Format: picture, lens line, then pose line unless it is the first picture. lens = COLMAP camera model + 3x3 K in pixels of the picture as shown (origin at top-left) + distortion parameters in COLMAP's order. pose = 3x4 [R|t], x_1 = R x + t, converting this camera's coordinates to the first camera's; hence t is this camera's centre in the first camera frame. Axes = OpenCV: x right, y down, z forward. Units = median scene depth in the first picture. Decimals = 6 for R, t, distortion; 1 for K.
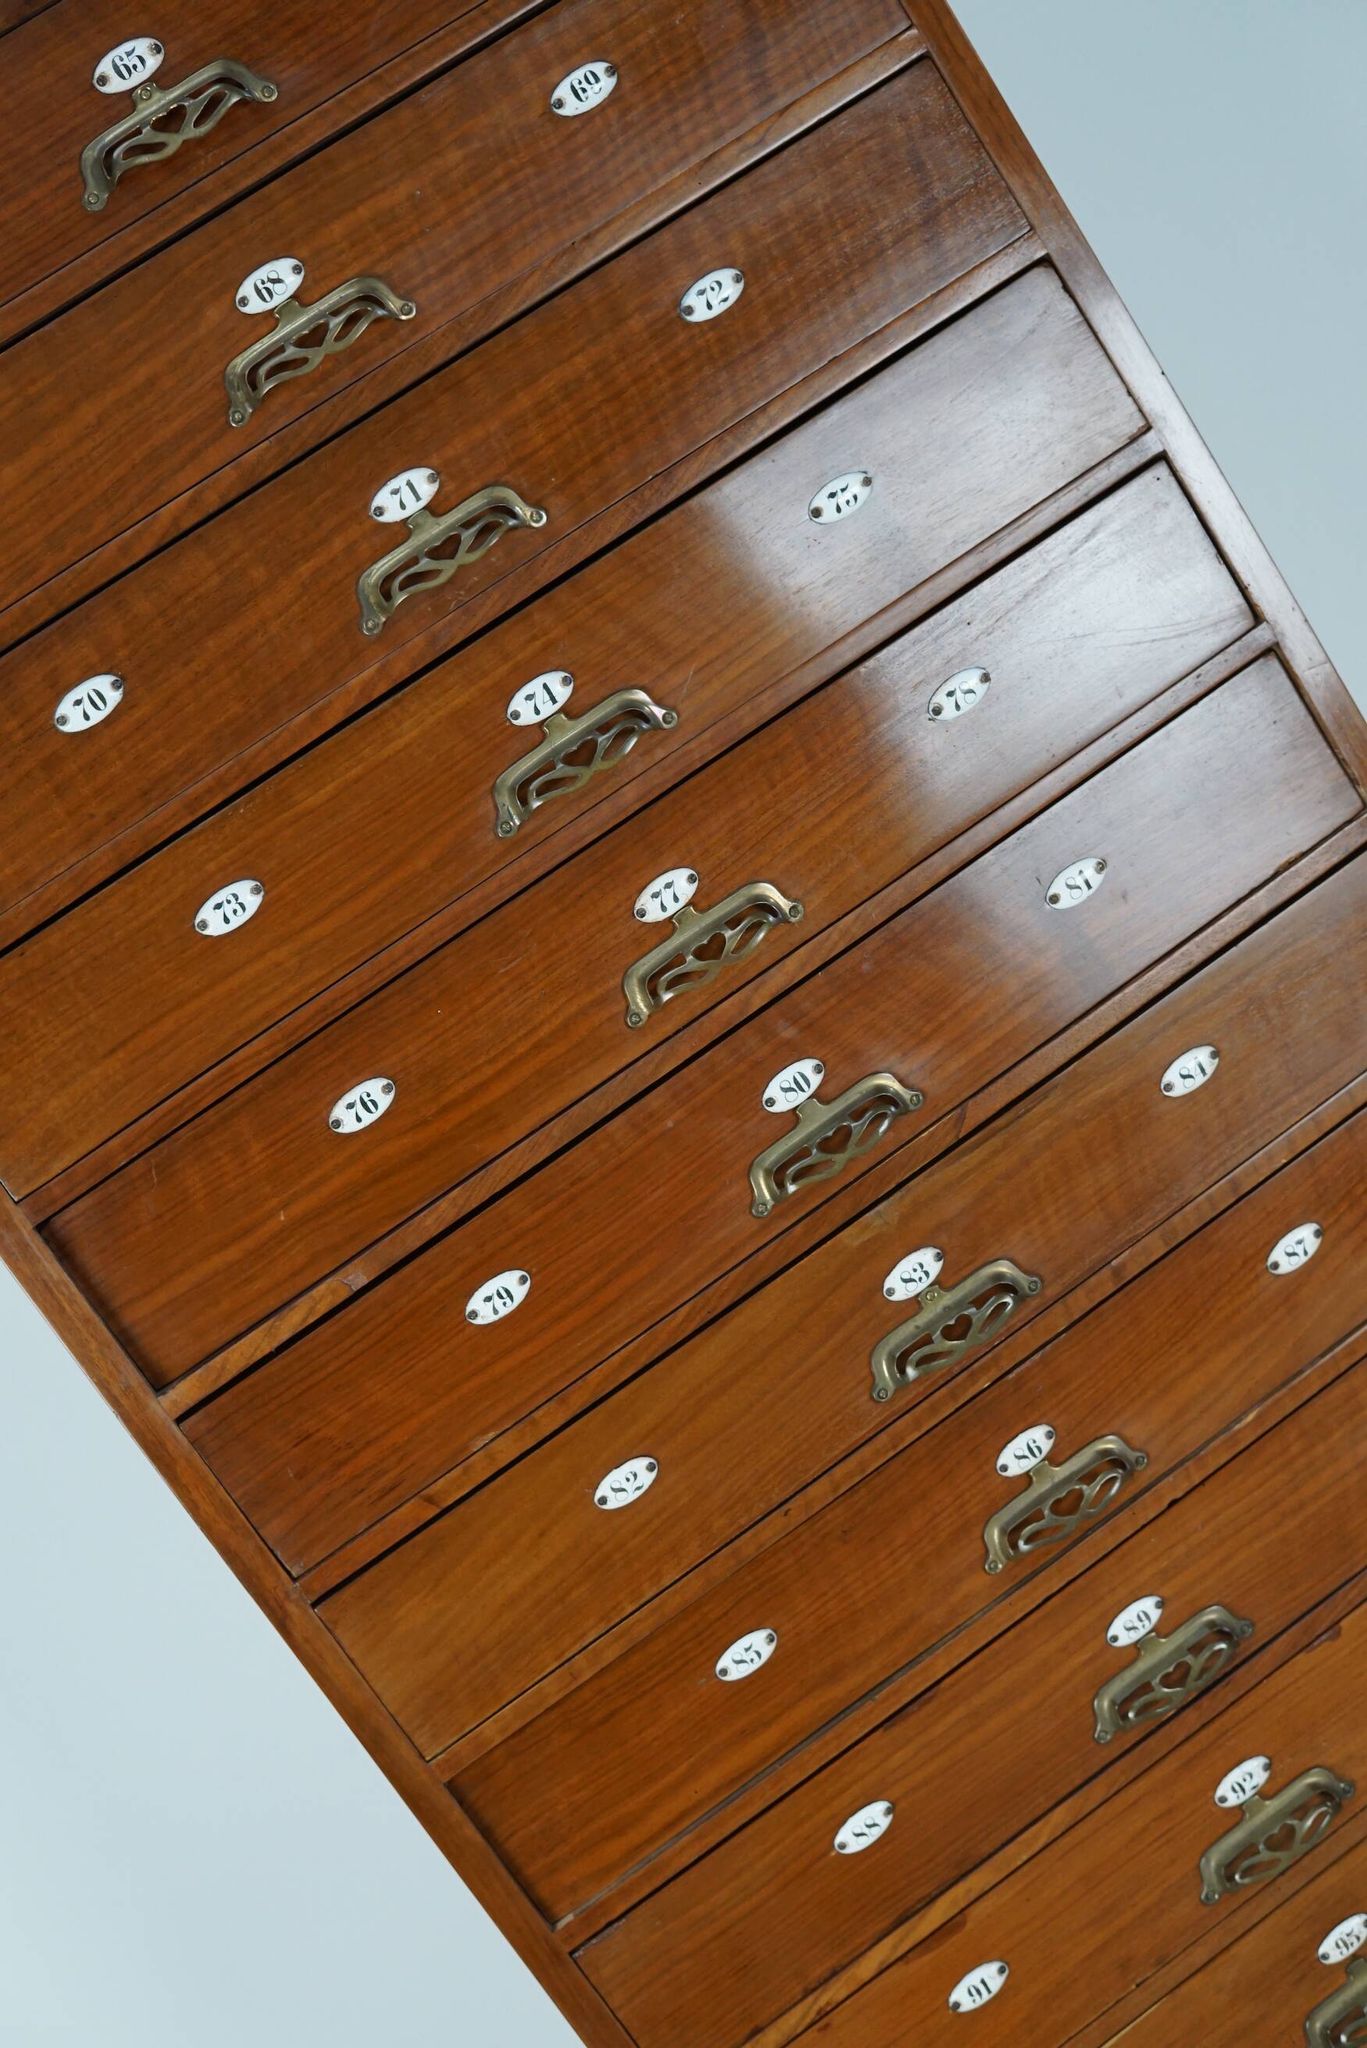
lens RADIAL K [[2642.4, 0, 699.8], [0, 2642.4, 1033.2], [0, 0, 1]] dist [-0.087180, 0.000000]
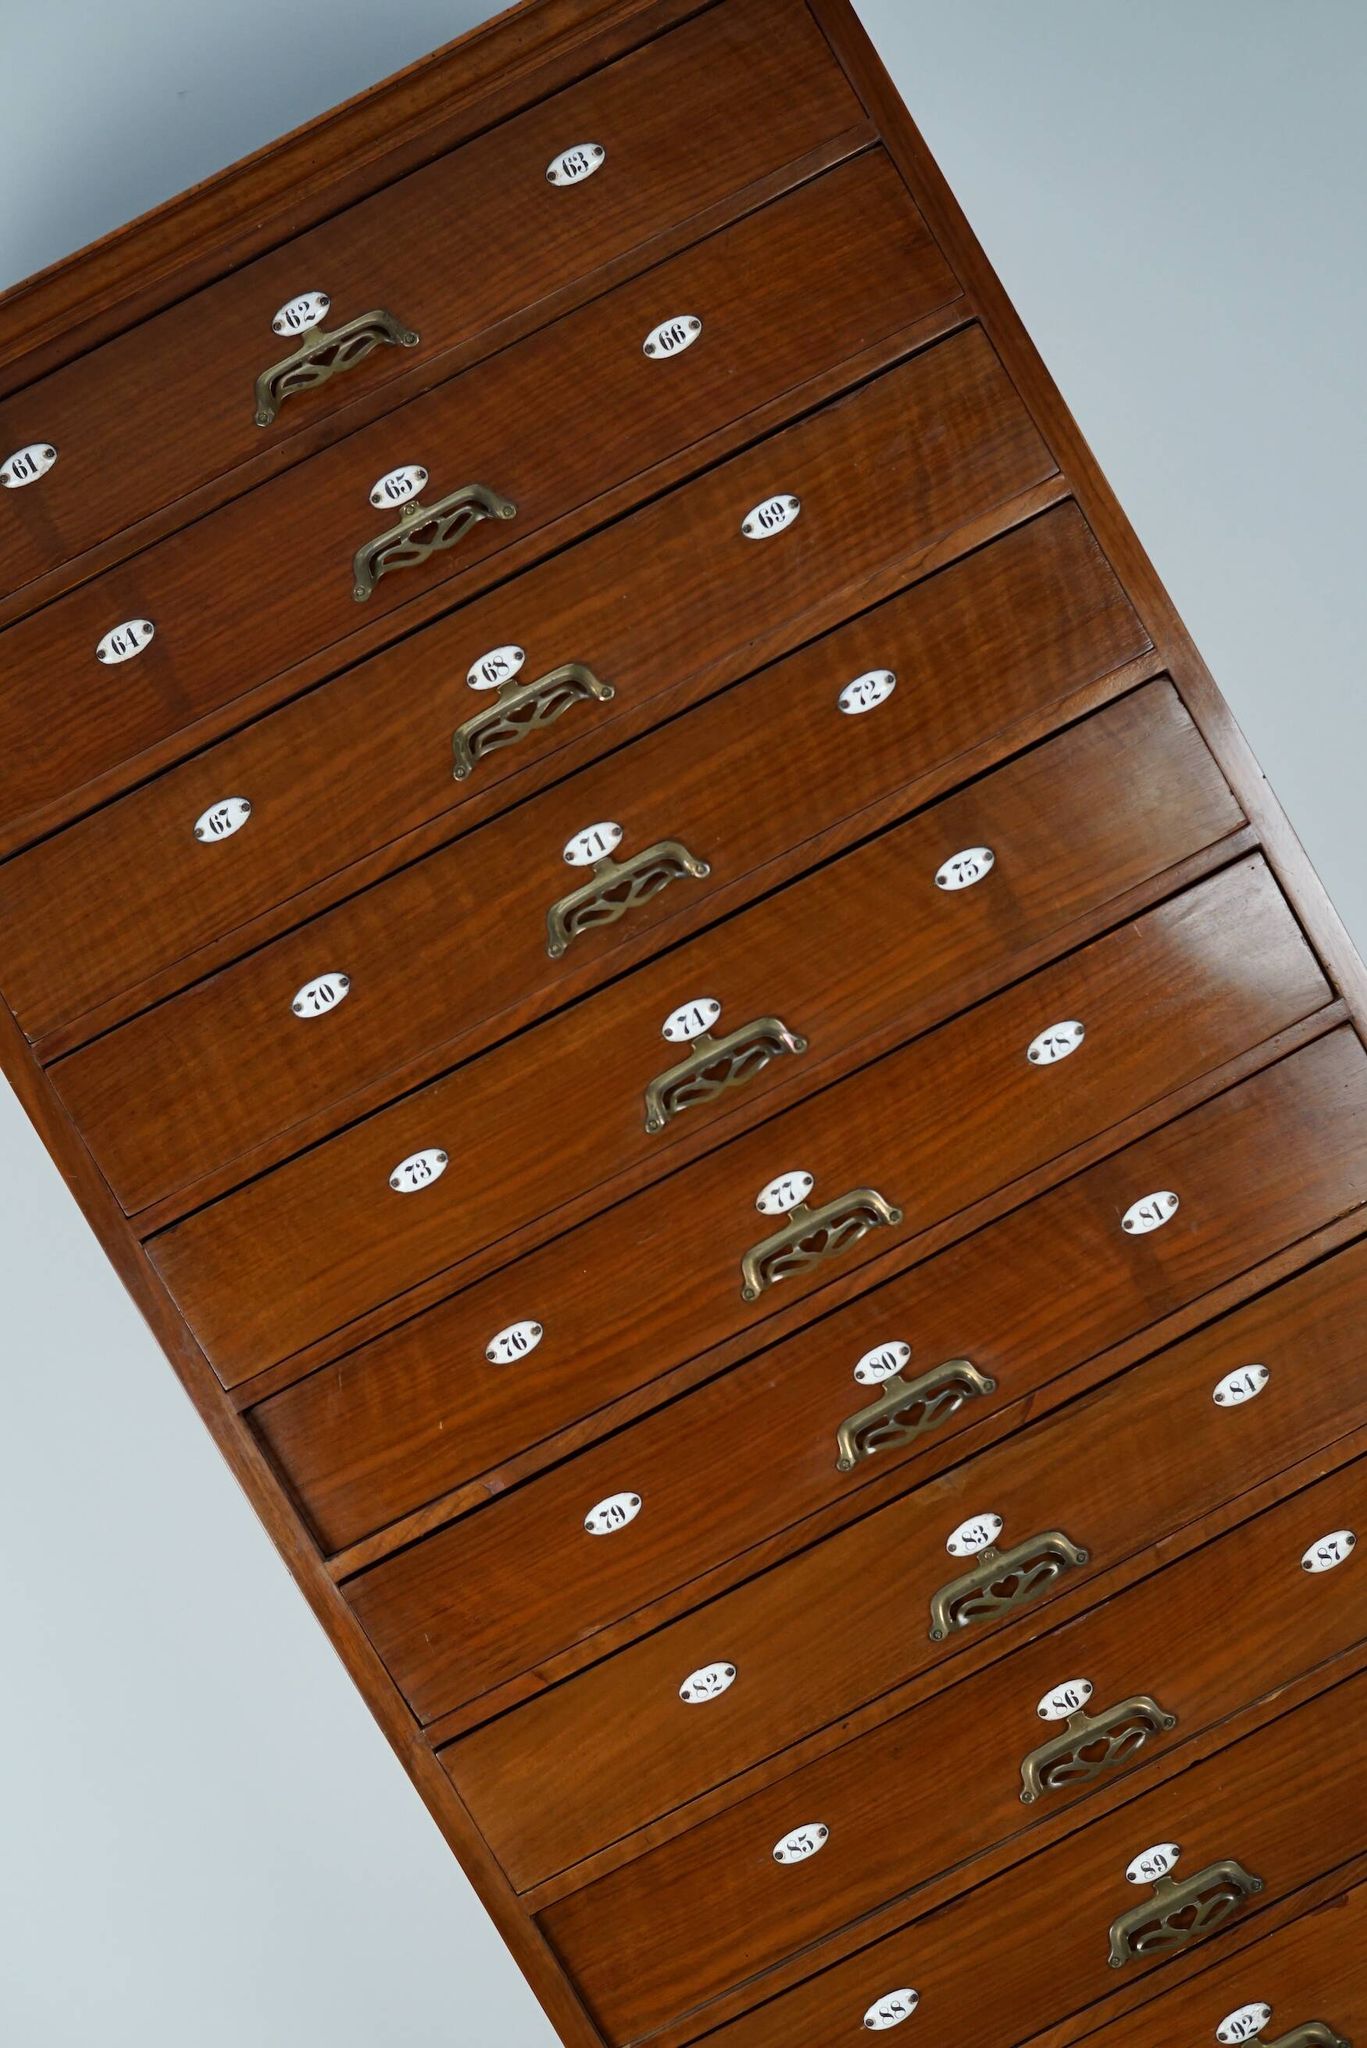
lens RADIAL K [[2642.4, 0, 675.0], [0, 2642.4, 1025.3], [0, 0, 1]] dist [-0.087180, 0.000000]
pose [[0.977516, 0.090149, -0.190621, 0.157458], [-0.099167, 0.994334, -0.038290, -0.076177], [0.186089, 0.056332, 0.980917, -0.172155]]
